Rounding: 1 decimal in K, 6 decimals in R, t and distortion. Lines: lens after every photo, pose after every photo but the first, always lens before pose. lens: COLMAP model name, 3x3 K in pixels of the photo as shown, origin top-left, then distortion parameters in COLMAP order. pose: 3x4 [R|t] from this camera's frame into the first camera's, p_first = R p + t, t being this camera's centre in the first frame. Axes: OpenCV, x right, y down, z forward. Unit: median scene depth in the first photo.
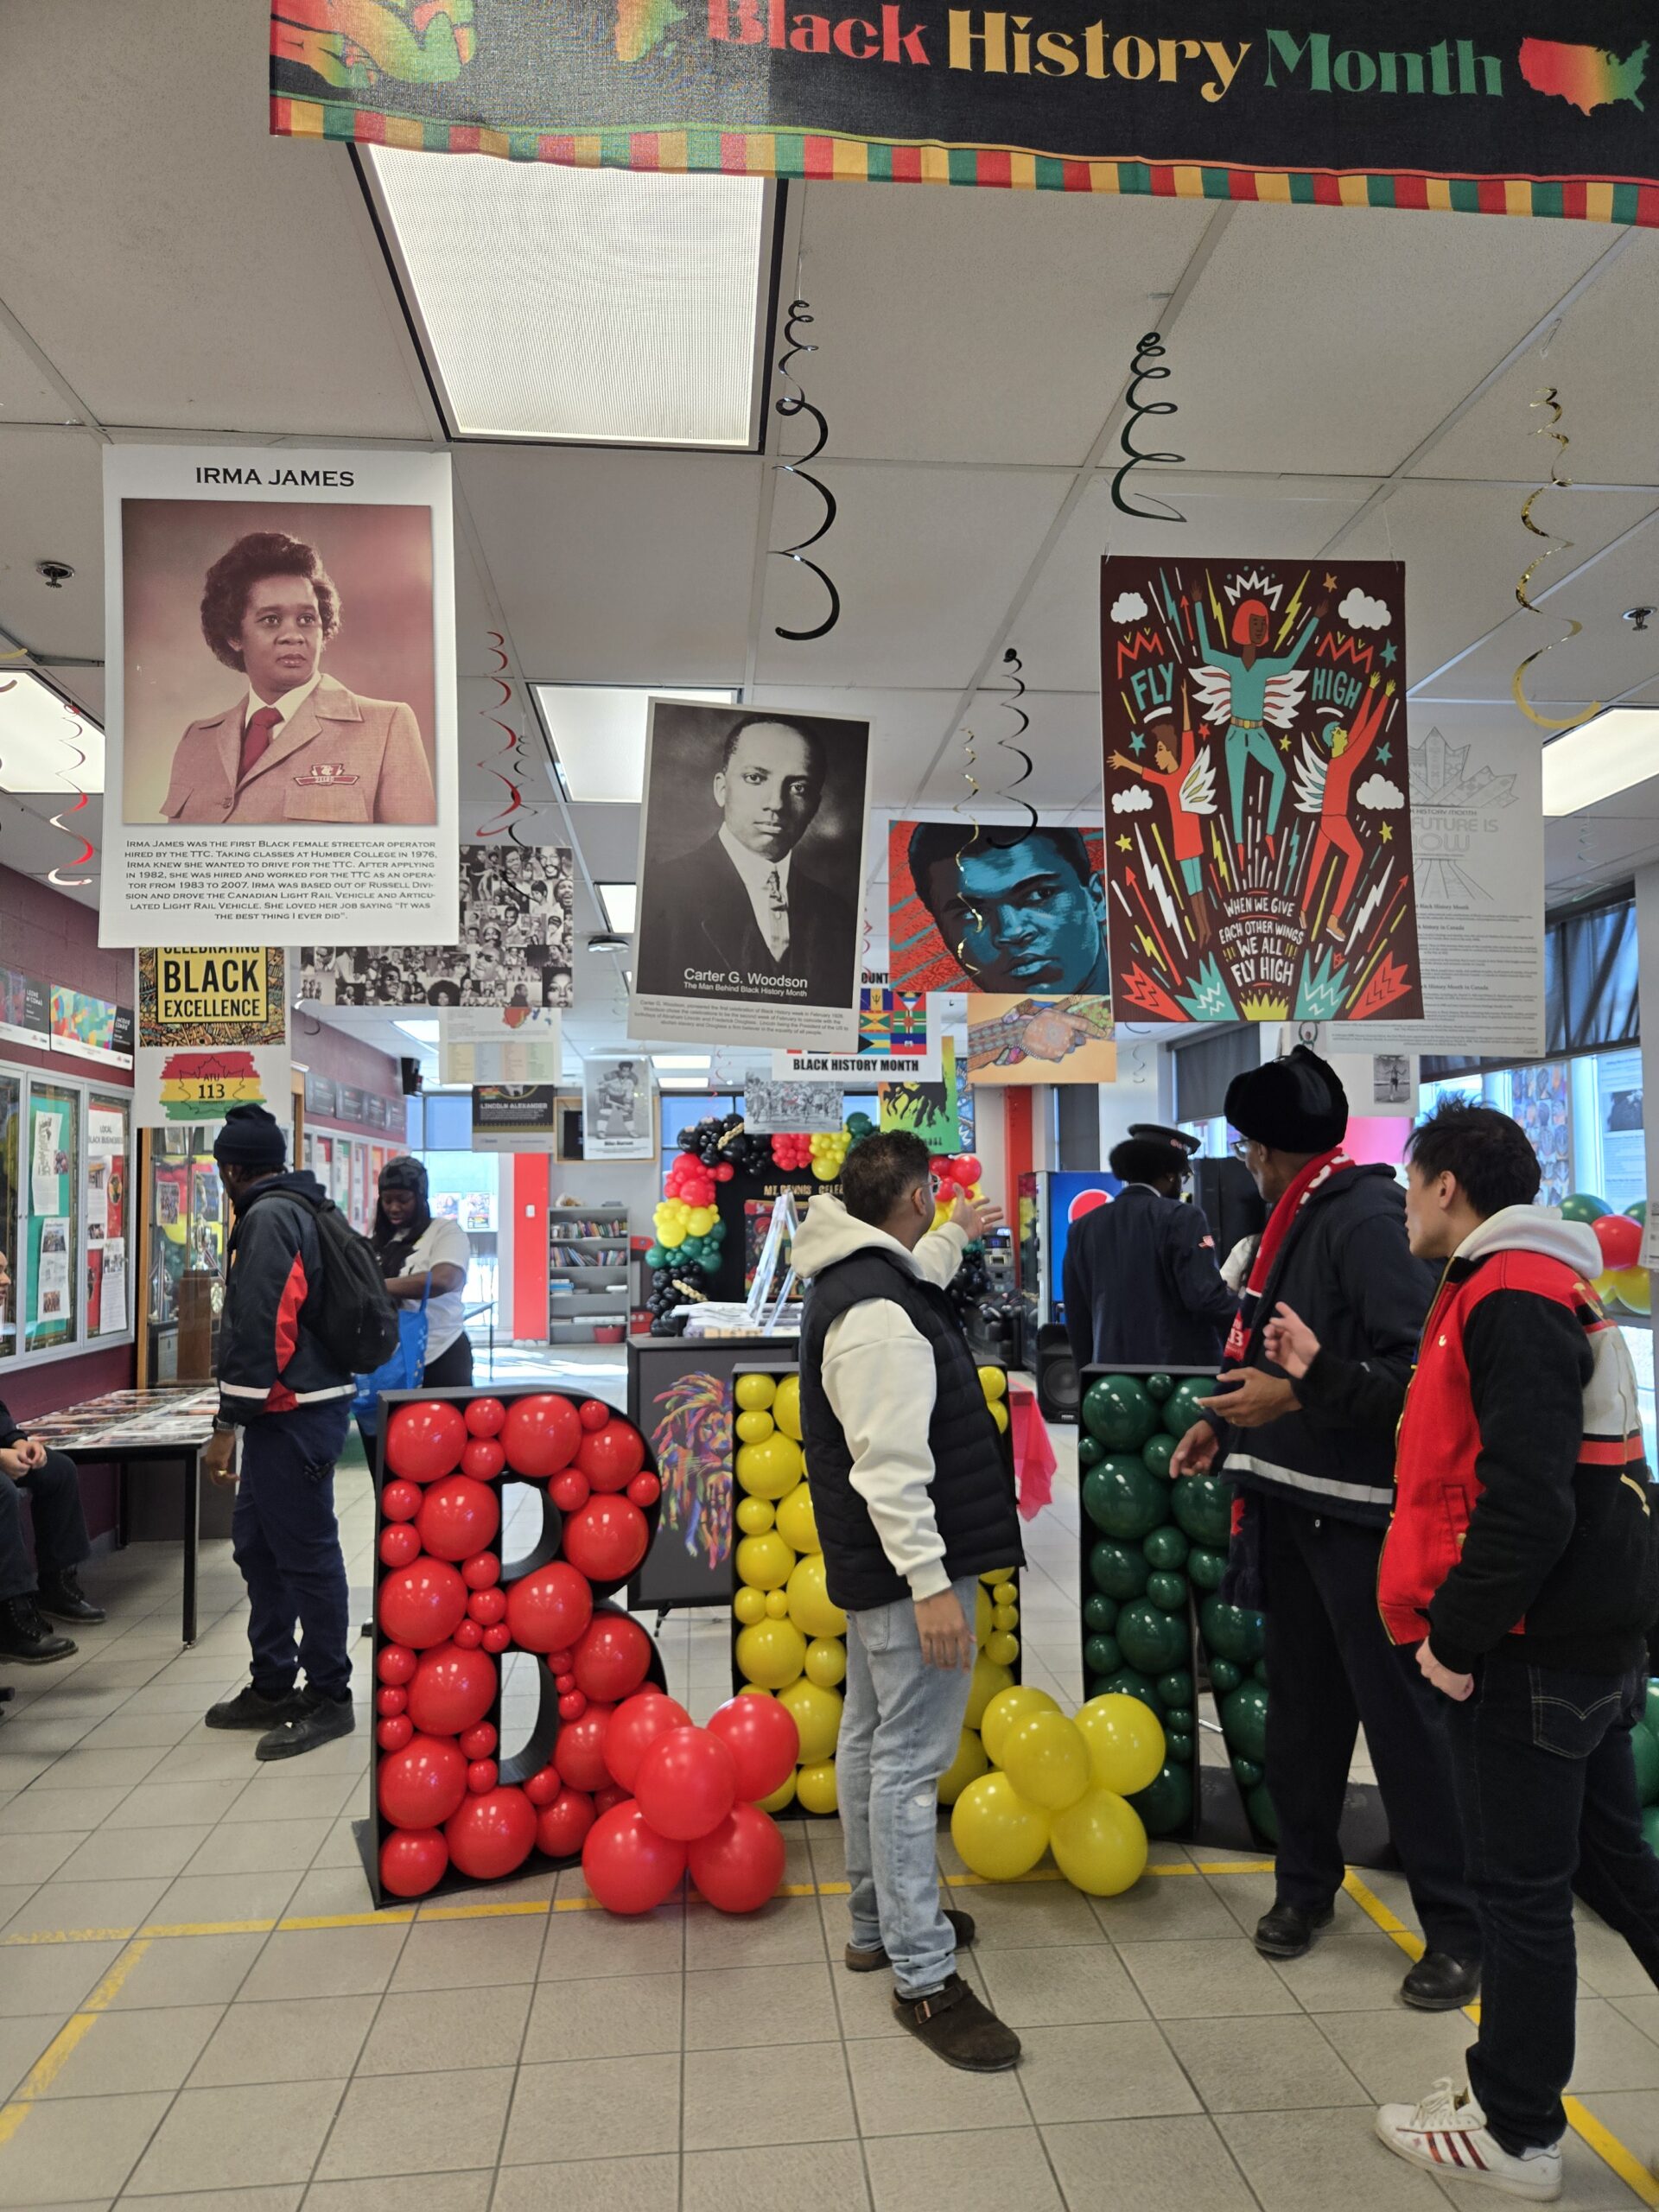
lens RADIAL K [[1508.4, 0, 835.6], [0, 1508.4, 1106.1], [0, 0, 1]] dist [0.064313, -0.062653]
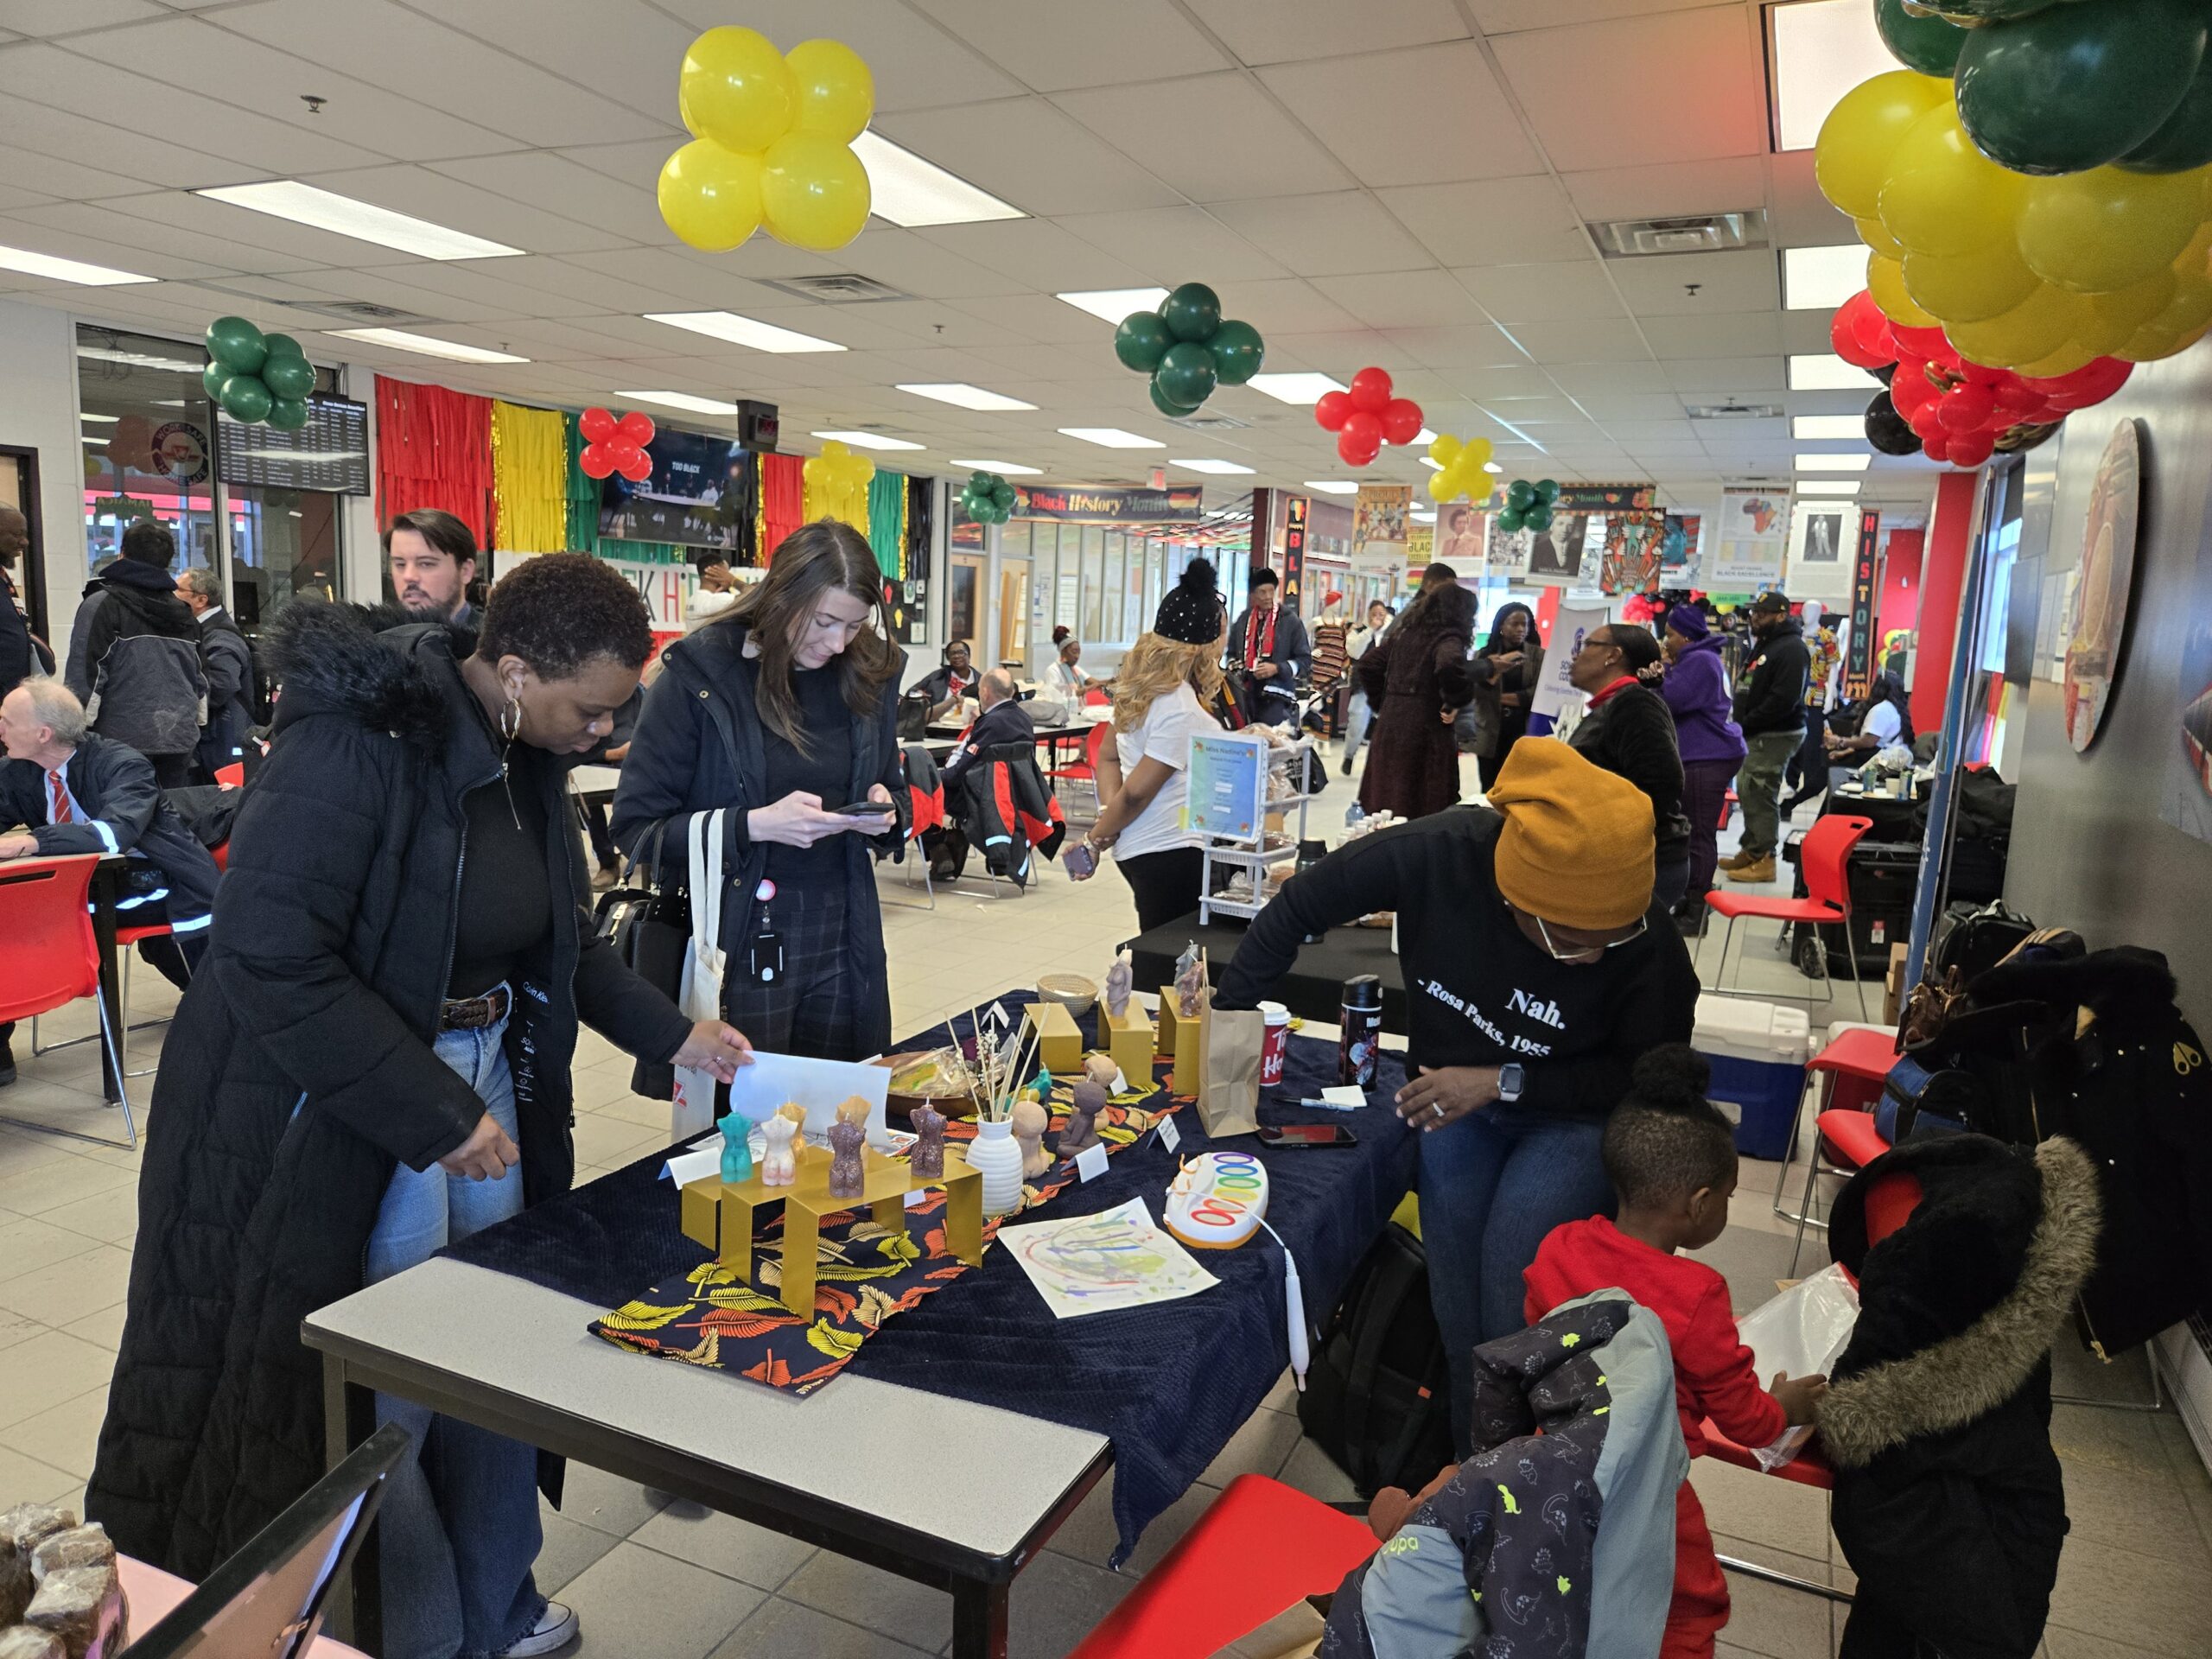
lens RADIAL K [[1508.4, 0, 1094.0], [0, 1508.4, 827.9], [0, 0, 1]] dist [0.064313, -0.062653]
pose [[0.865998, 0.117795, -0.485975, 0.656140], [-0.016756, 0.978148, 0.207234, -0.157339], [0.499766, -0.171321, 0.849048, -2.292443]]
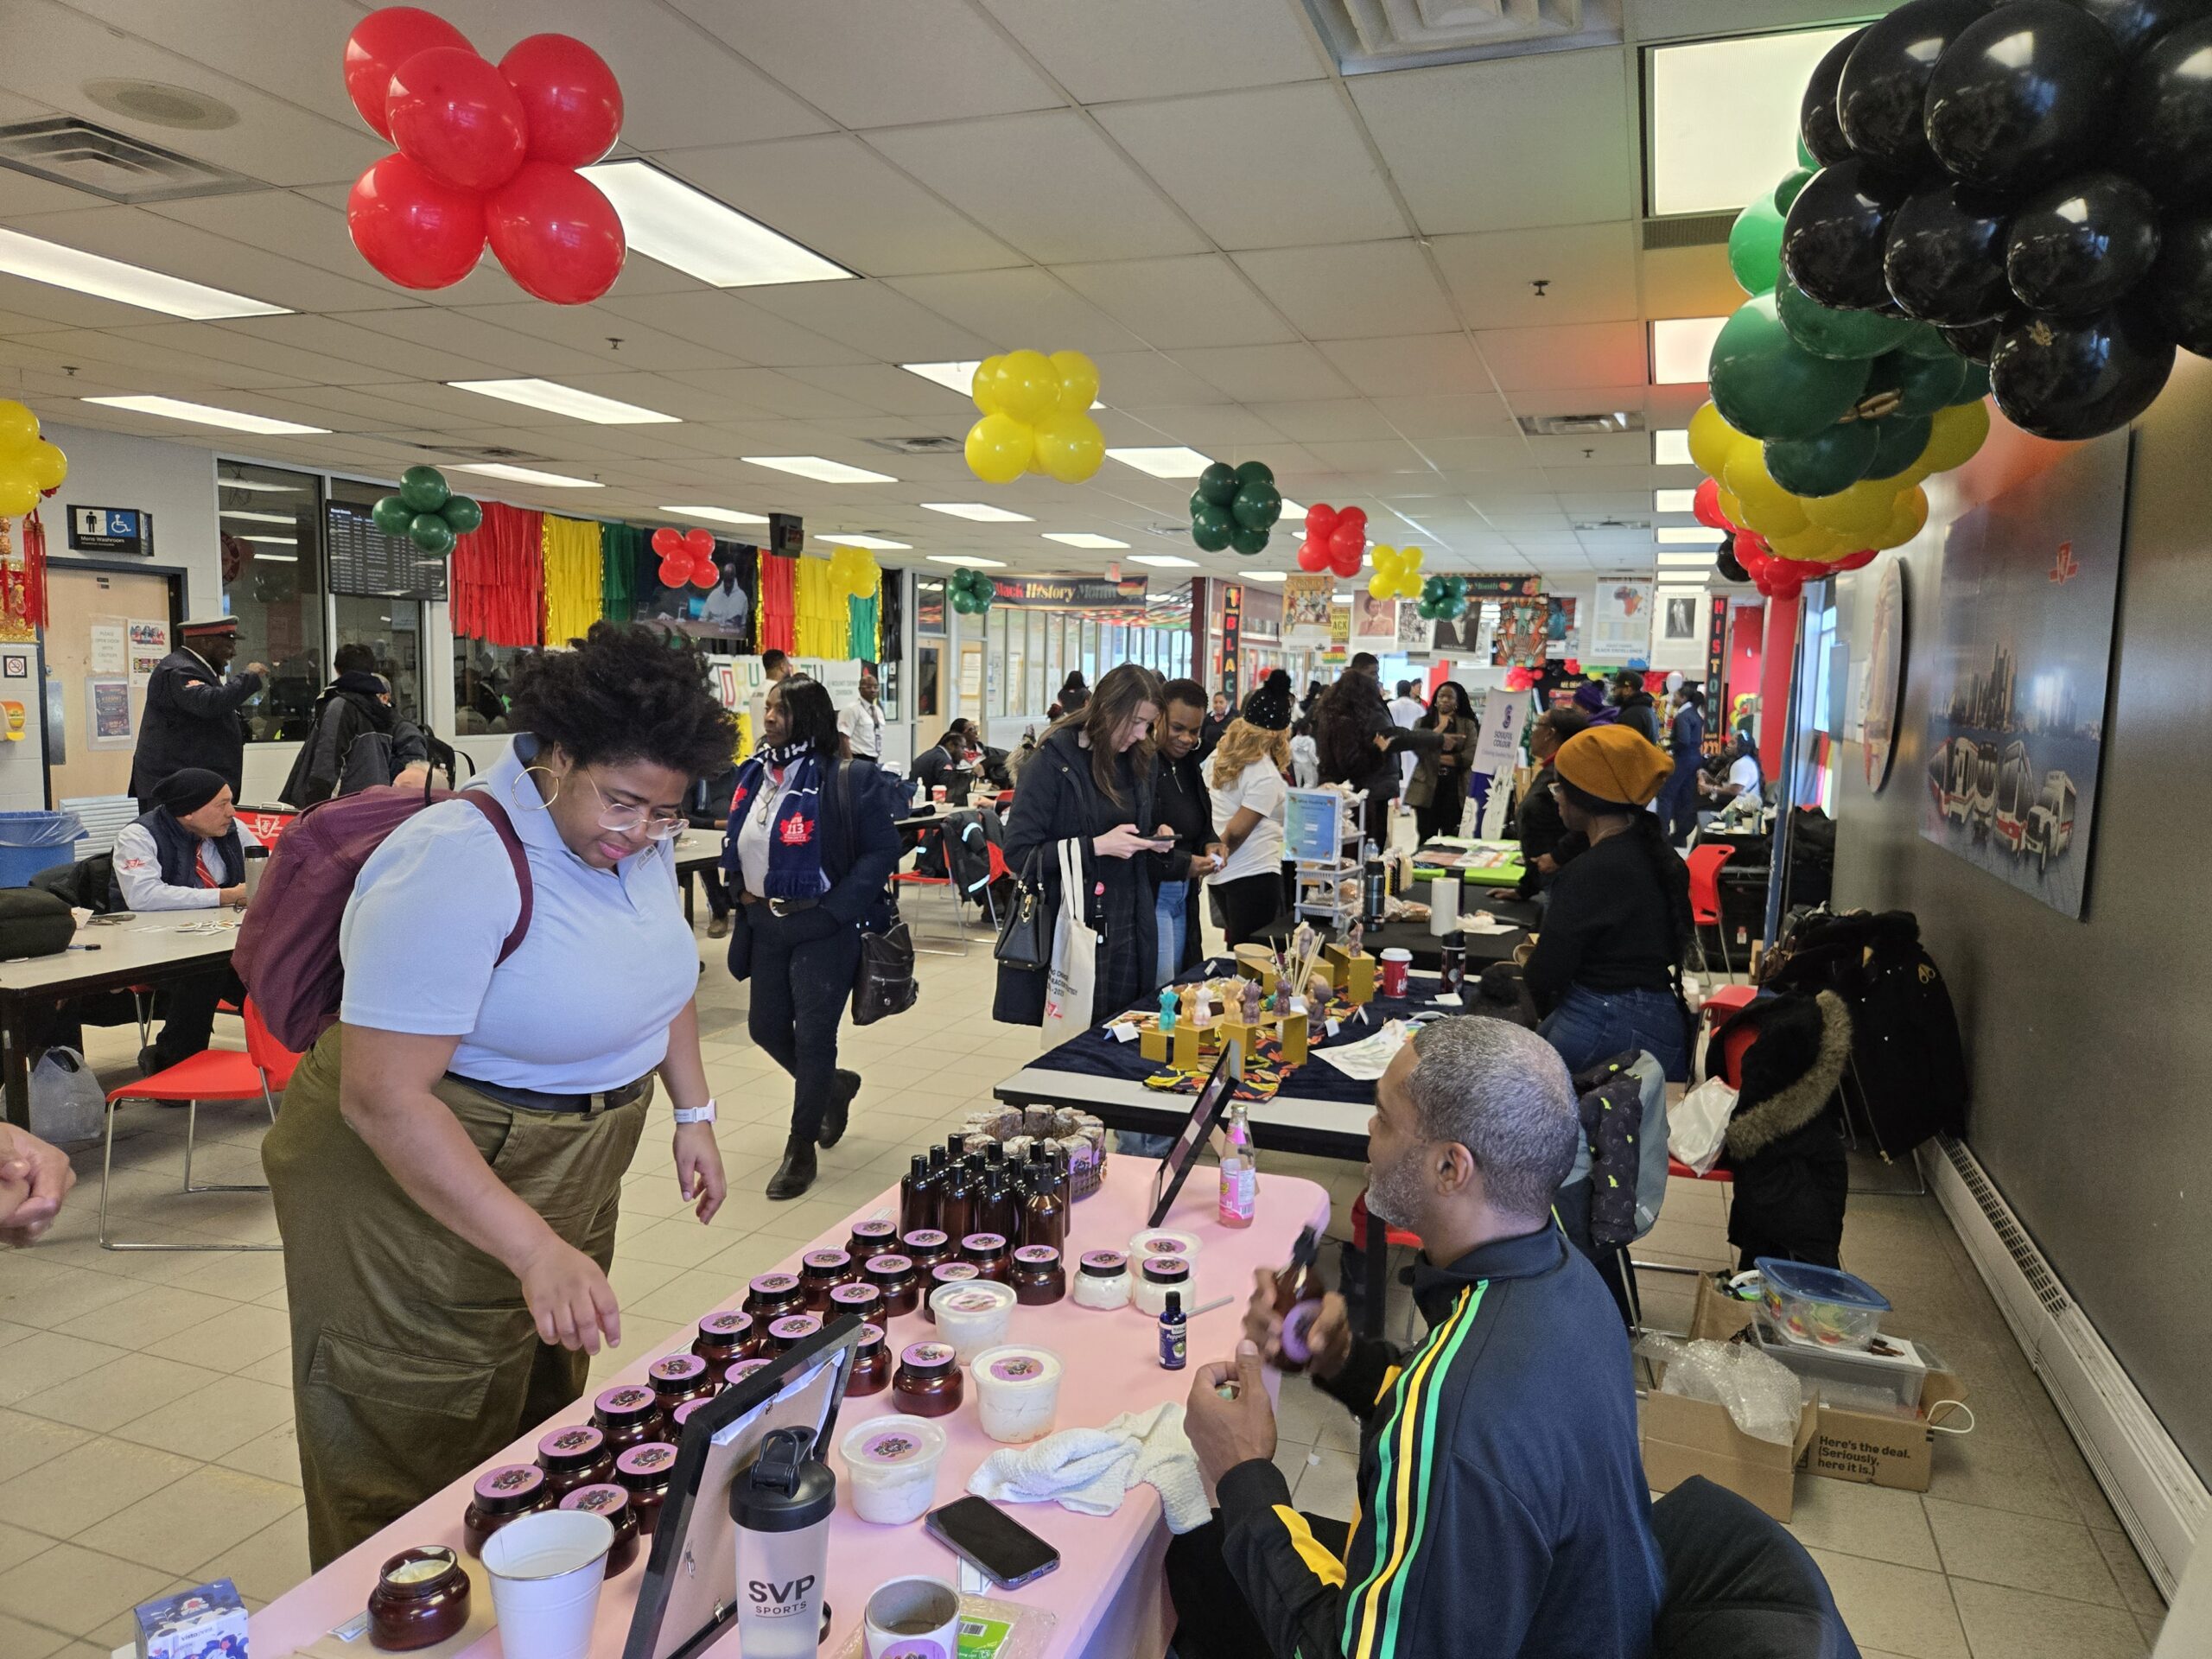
lens RADIAL K [[1490.1, 0, 1145.7], [0, 1490.1, 835.1], [0, 0, 1]] dist [0.056547, -0.052786]
pose [[0.913091, 0.077034, -0.400413, 0.664724], [-0.009669, 0.985807, 0.167605, -0.185808], [0.407641, -0.149167, 0.900876, -2.546581]]
